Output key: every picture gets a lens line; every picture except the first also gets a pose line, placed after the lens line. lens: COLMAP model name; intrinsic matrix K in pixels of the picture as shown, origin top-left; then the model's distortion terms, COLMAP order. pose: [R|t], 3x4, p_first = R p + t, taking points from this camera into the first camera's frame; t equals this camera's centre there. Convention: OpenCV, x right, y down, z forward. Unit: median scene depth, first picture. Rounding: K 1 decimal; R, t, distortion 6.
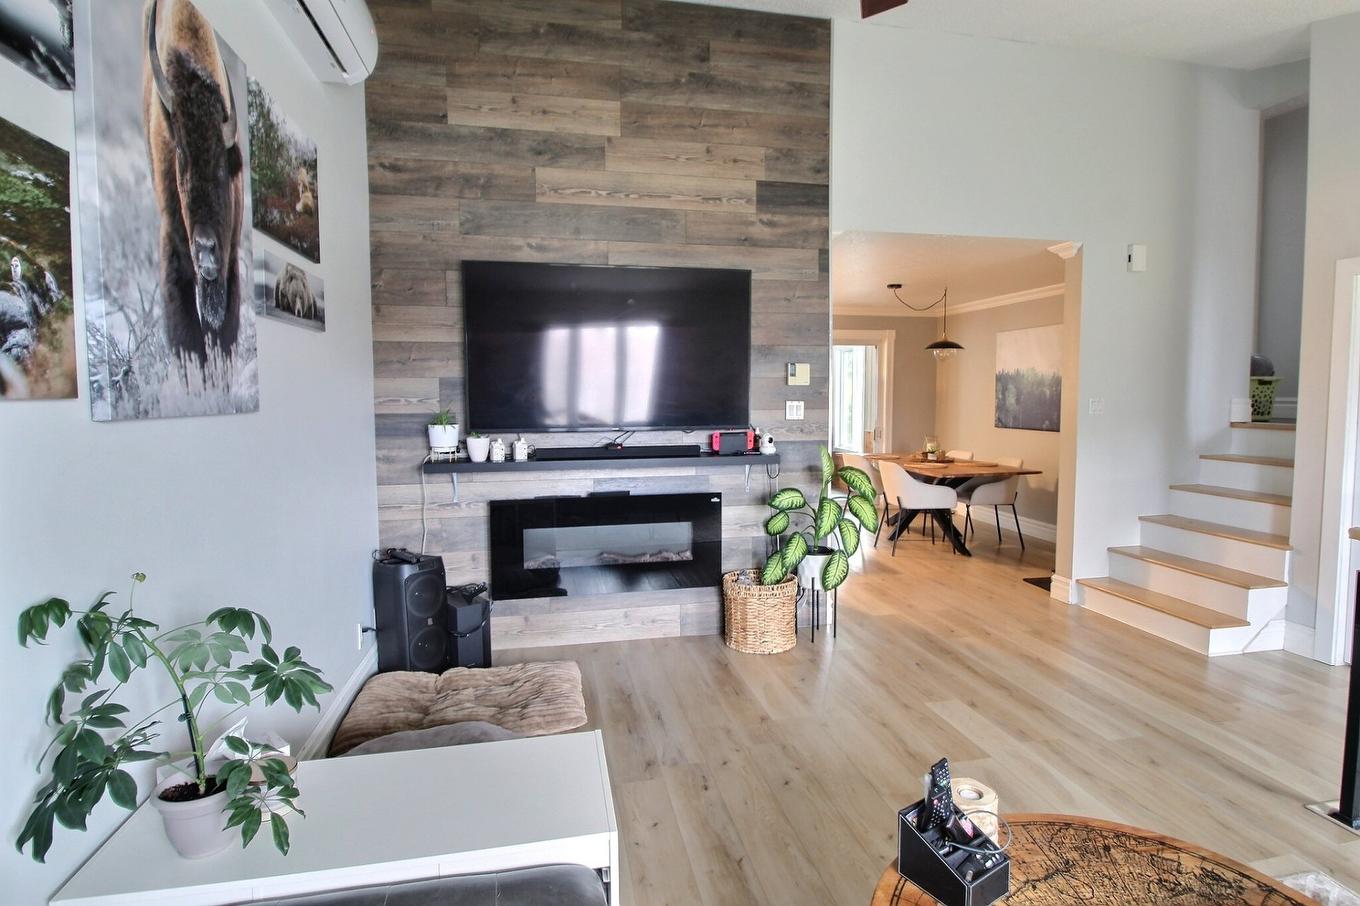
lens RADIAL K [[692.1, 0, 687.1], [0, 692.1, 438.9], [0, 0, 1]] dist [0.004828, -0.014259]
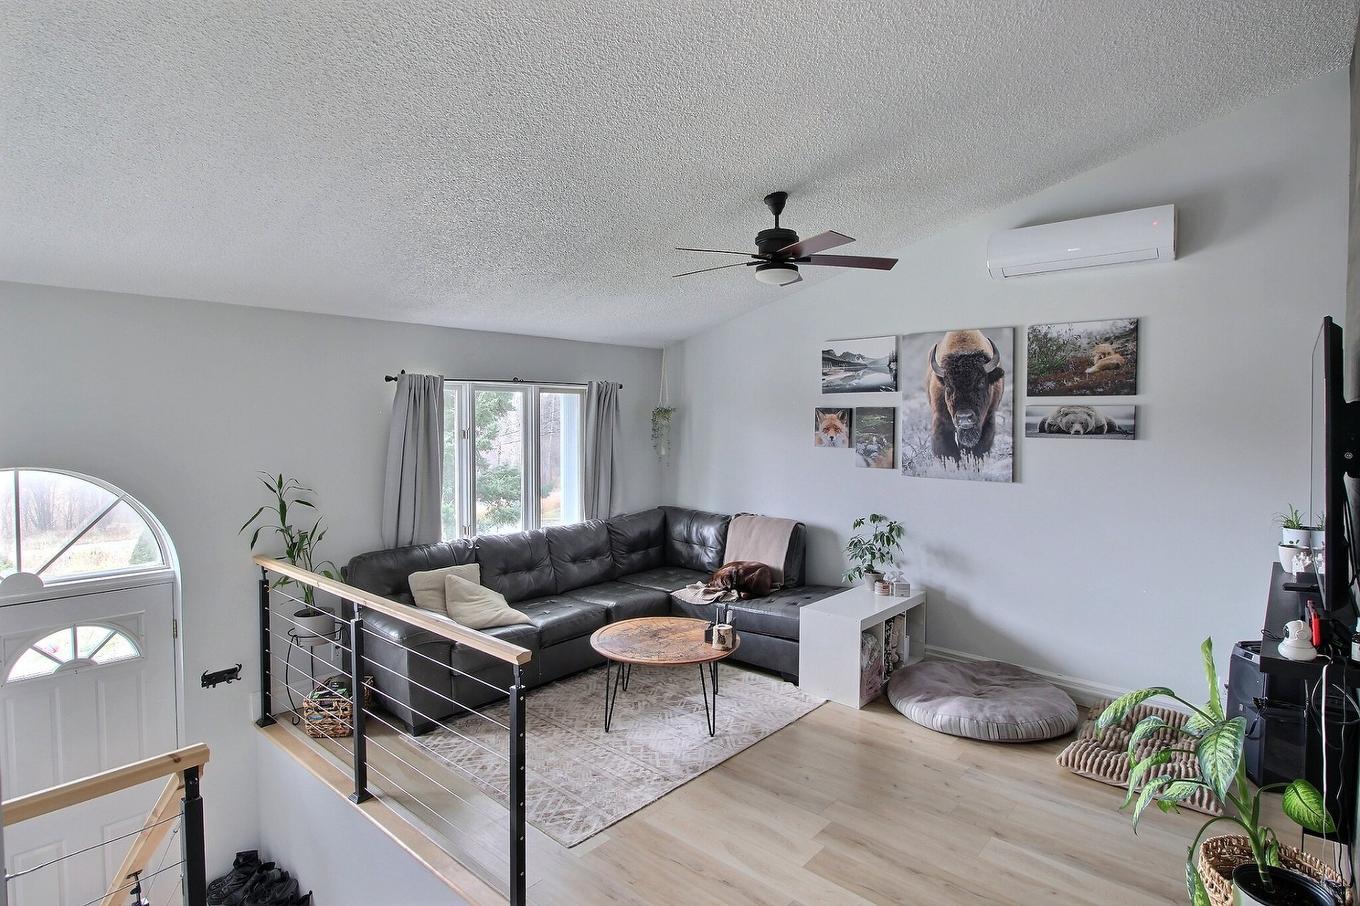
lens RADIAL K [[707.6, 0, 687.0], [0, 707.6, 438.2], [0, 0, 1]] dist [0.005055, -0.013537]
pose [[-0.796025, 0.019698, -0.604943, 1.745390], [-0.041715, 0.995308, 0.087299, -0.374896], [0.603825, 0.094727, -0.791469, 2.422100]]
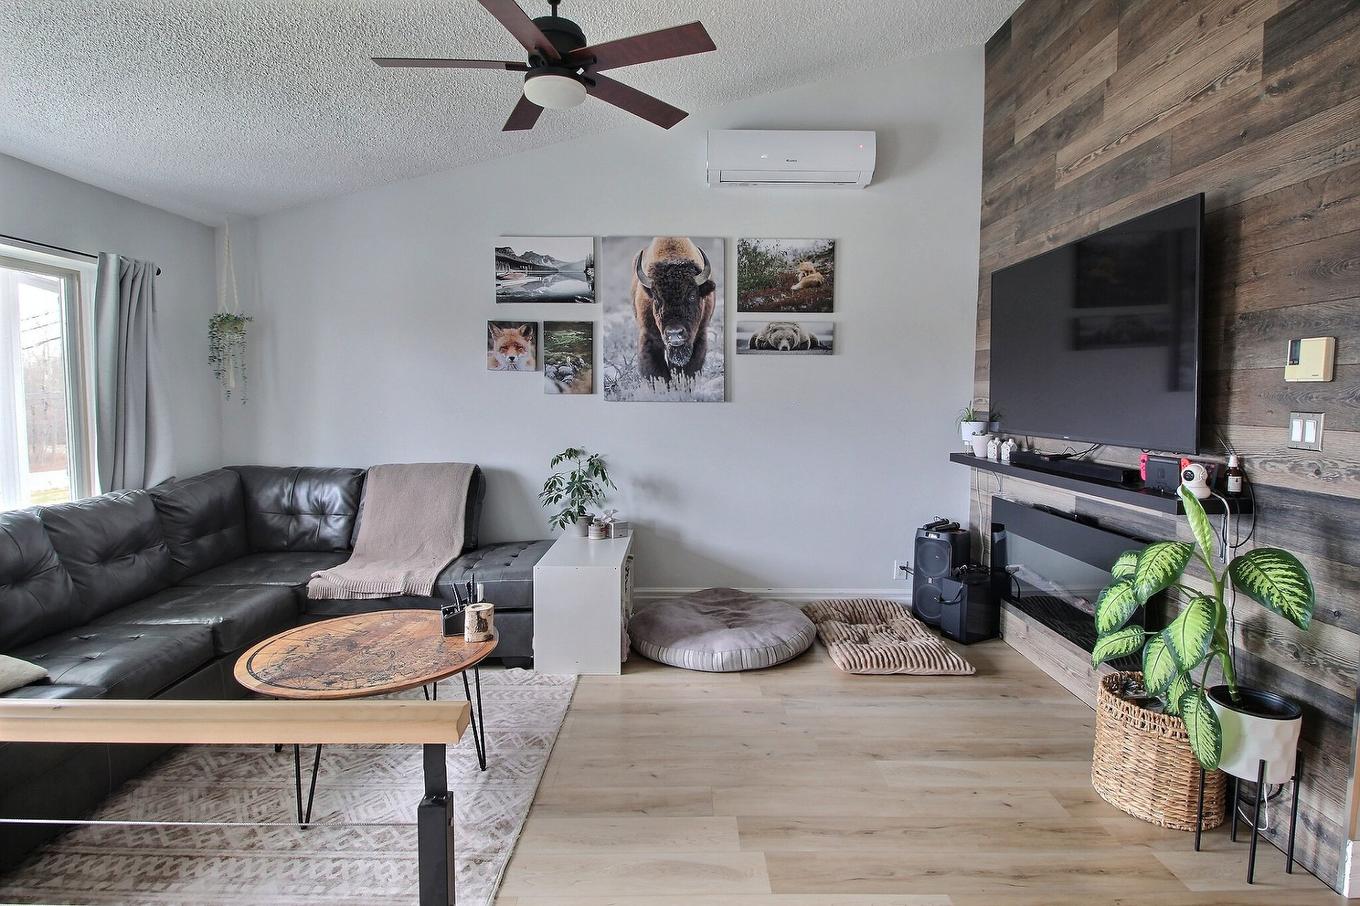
lens RADIAL K [[692.1, 0, 687.1], [0, 692.1, 438.9], [0, 0, 1]] dist [0.004828, -0.014259]
pose [[-0.186780, 0.065377, -0.980224, 1.659597], [-0.069998, 0.994362, 0.079657, -0.098699], [0.979905, 0.083492, -0.181150, 1.455166]]
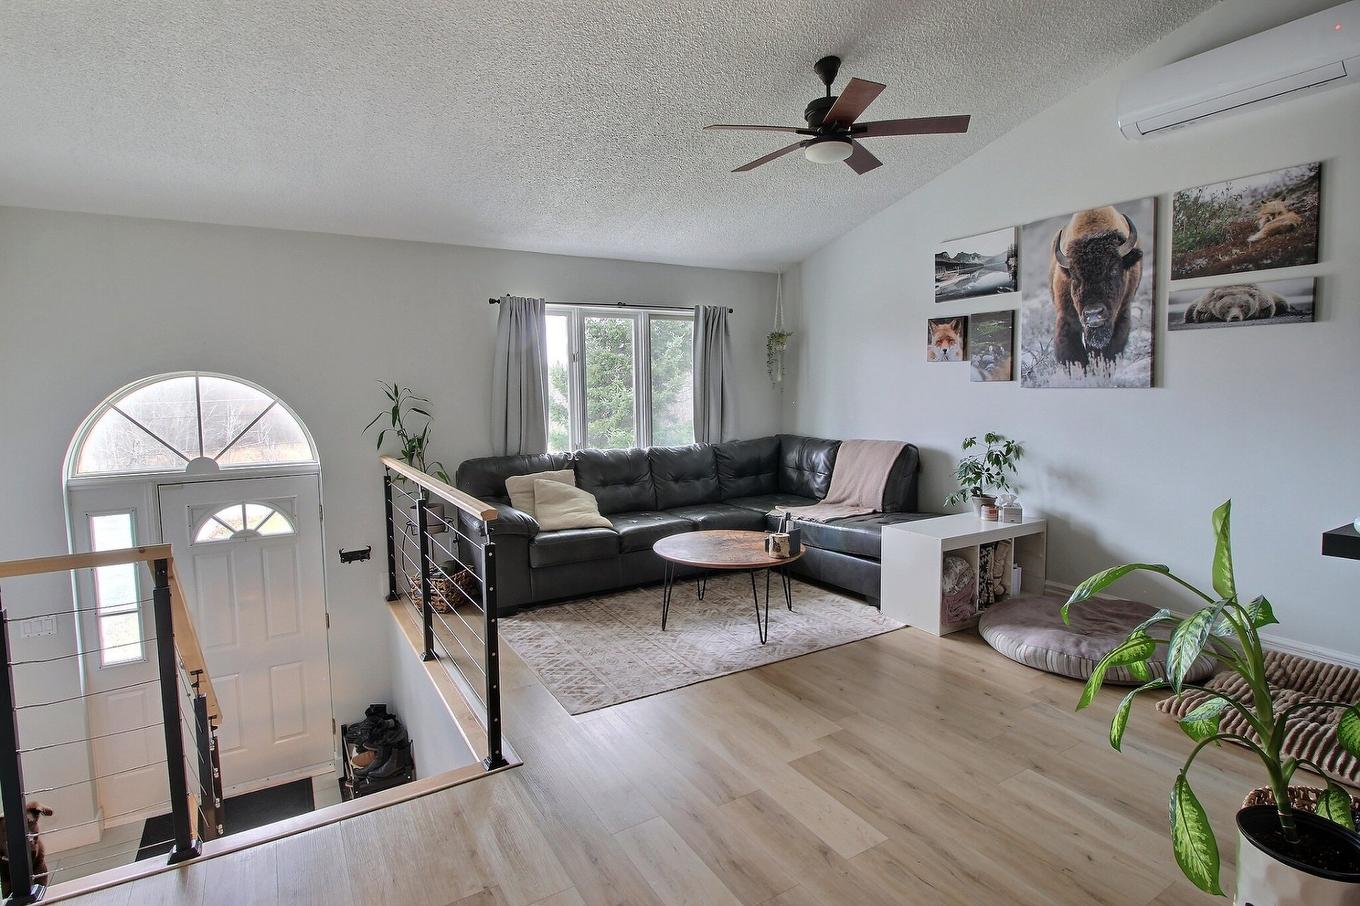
lens RADIAL K [[692.1, 0, 687.1], [0, 692.1, 438.9], [0, 0, 1]] dist [0.004828, -0.014259]
pose [[-0.941938, 0.041963, -0.333154, 1.268751], [-0.005612, 0.990055, 0.140571, -0.173986], [0.335740, 0.134278, -0.932335, 2.600340]]
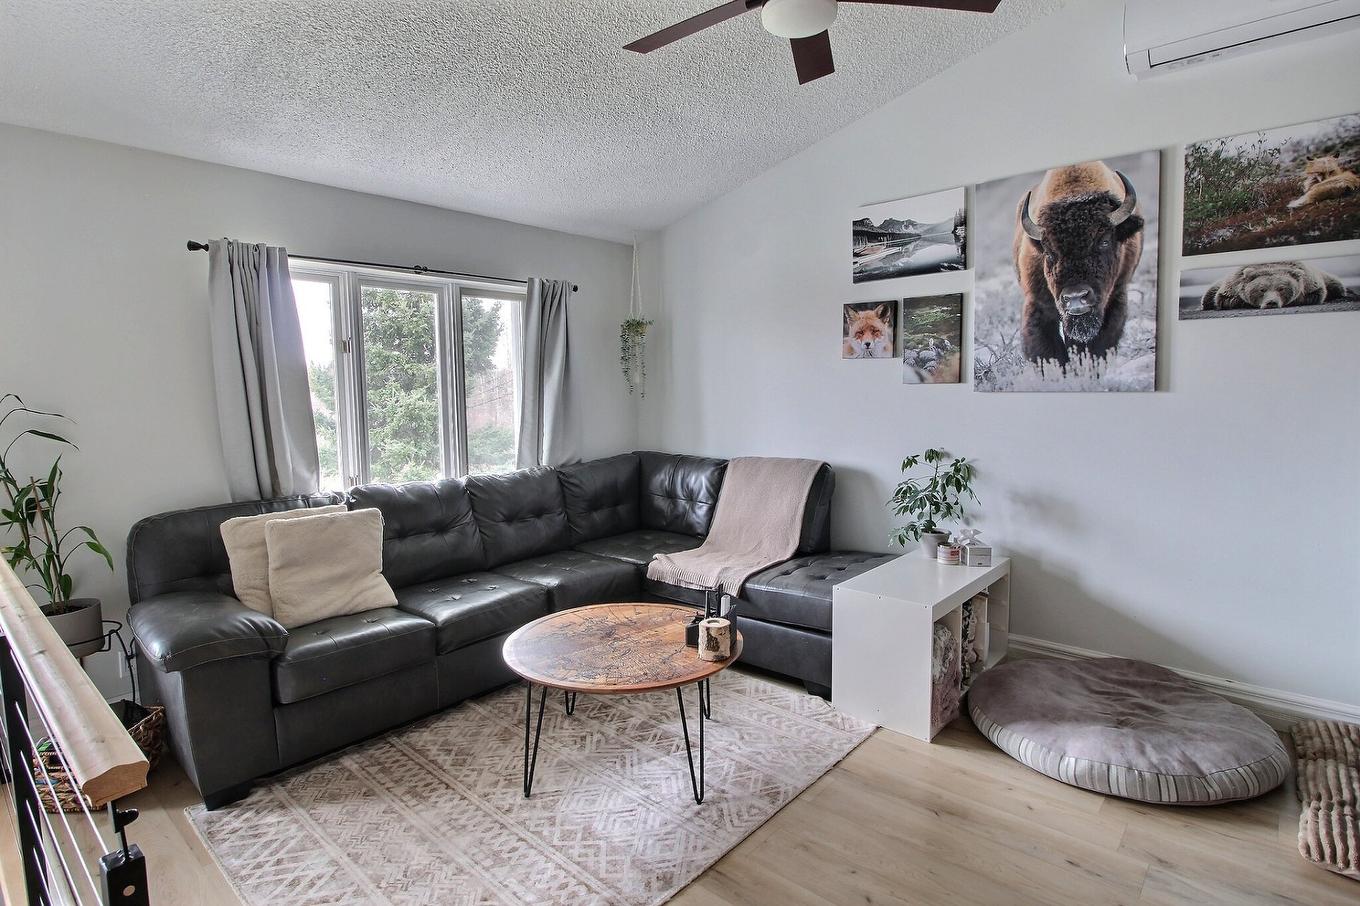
lens RADIAL K [[692.1, 0, 687.1], [0, 692.1, 438.9], [0, 0, 1]] dist [0.004828, -0.014259]
pose [[-0.794391, 0.059574, -0.604478, 1.148930], [-0.025374, 0.991055, 0.131019, -0.119088], [0.606876, 0.119418, -0.785774, 1.758545]]
